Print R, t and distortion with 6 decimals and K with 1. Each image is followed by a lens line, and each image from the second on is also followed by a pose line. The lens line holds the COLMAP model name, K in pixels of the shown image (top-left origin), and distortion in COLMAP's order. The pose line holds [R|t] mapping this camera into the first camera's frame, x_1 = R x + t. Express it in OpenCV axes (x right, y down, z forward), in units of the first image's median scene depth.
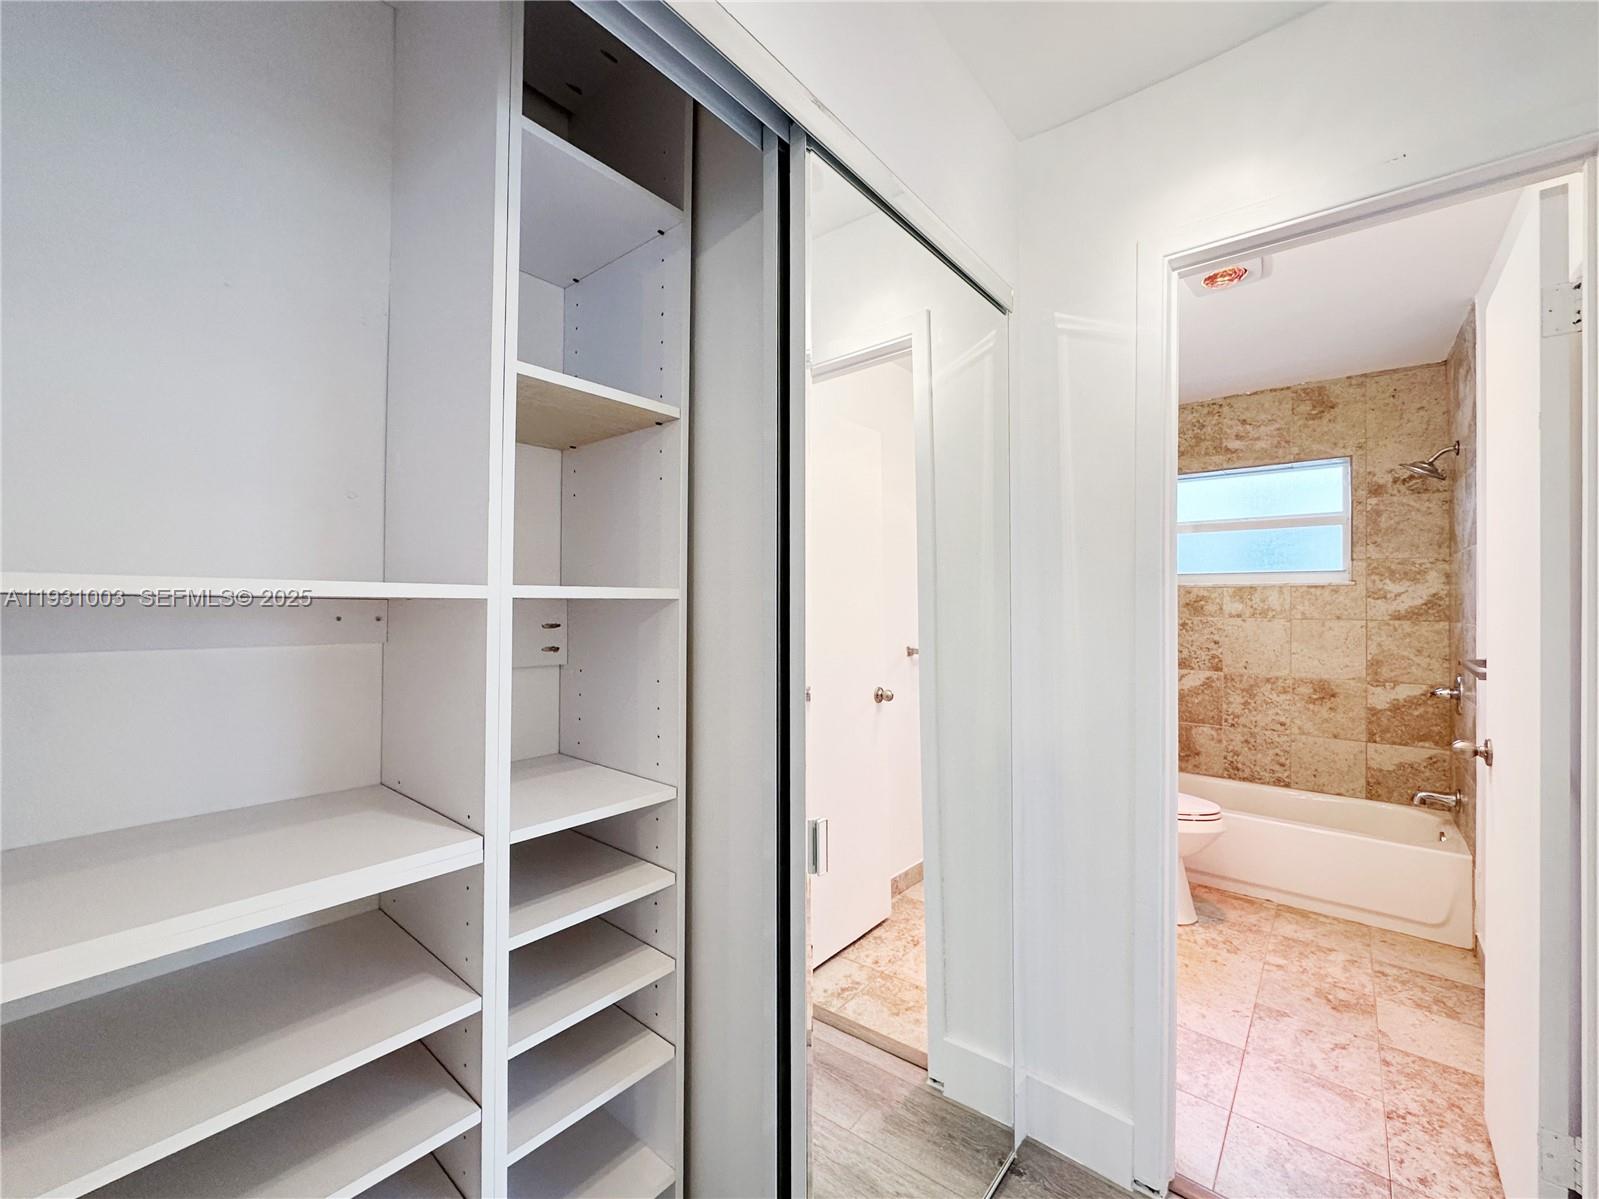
lens RADIAL K [[637.4, 0, 808.7], [0, 637.4, 598.5], [0, 0, 1]] dist [-0.006191, 0.001714]
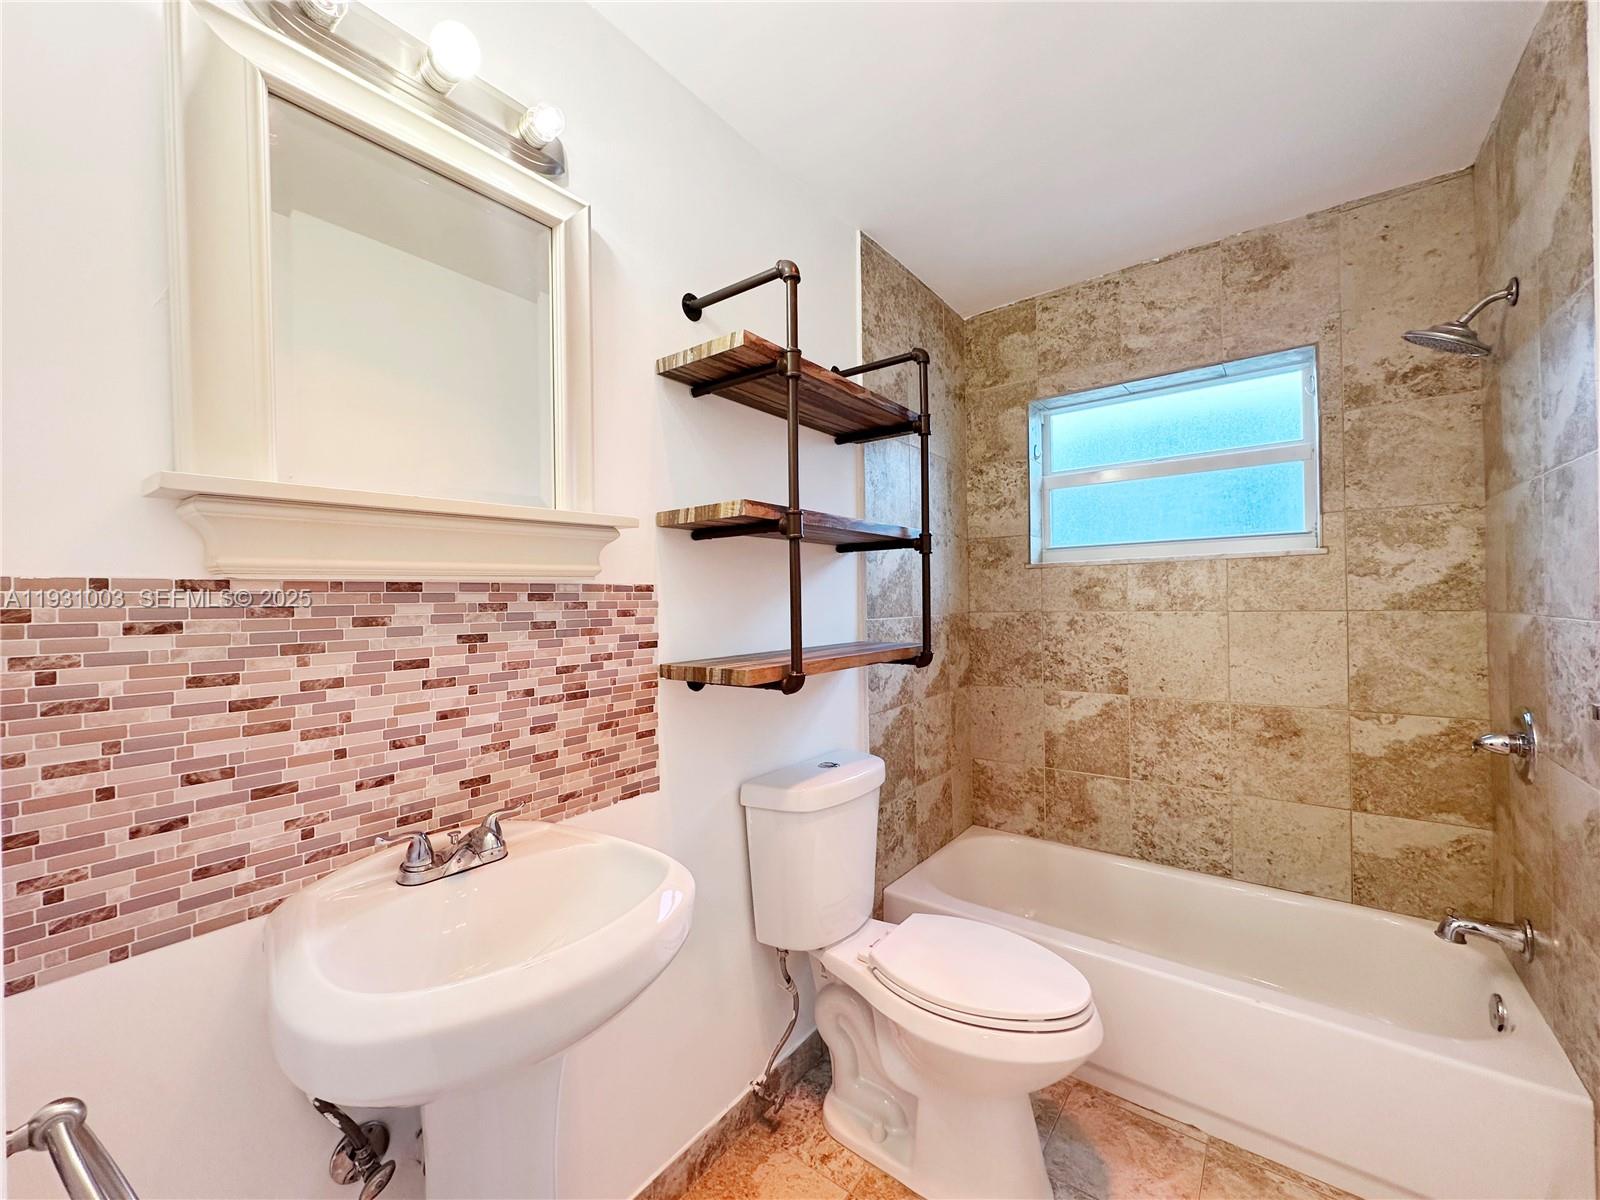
lens RADIAL K [[637.8, 0, 798.1], [0, 637.8, 598.8], [0, 0, 1]] dist [-0.006191, 0.001714]
pose [[0.998976, -0.022243, 0.039390, 0.339097], [0.022135, 0.999750, 0.003175, 0.009155], [-0.039451, -0.002300, 0.999219, 0.425001]]
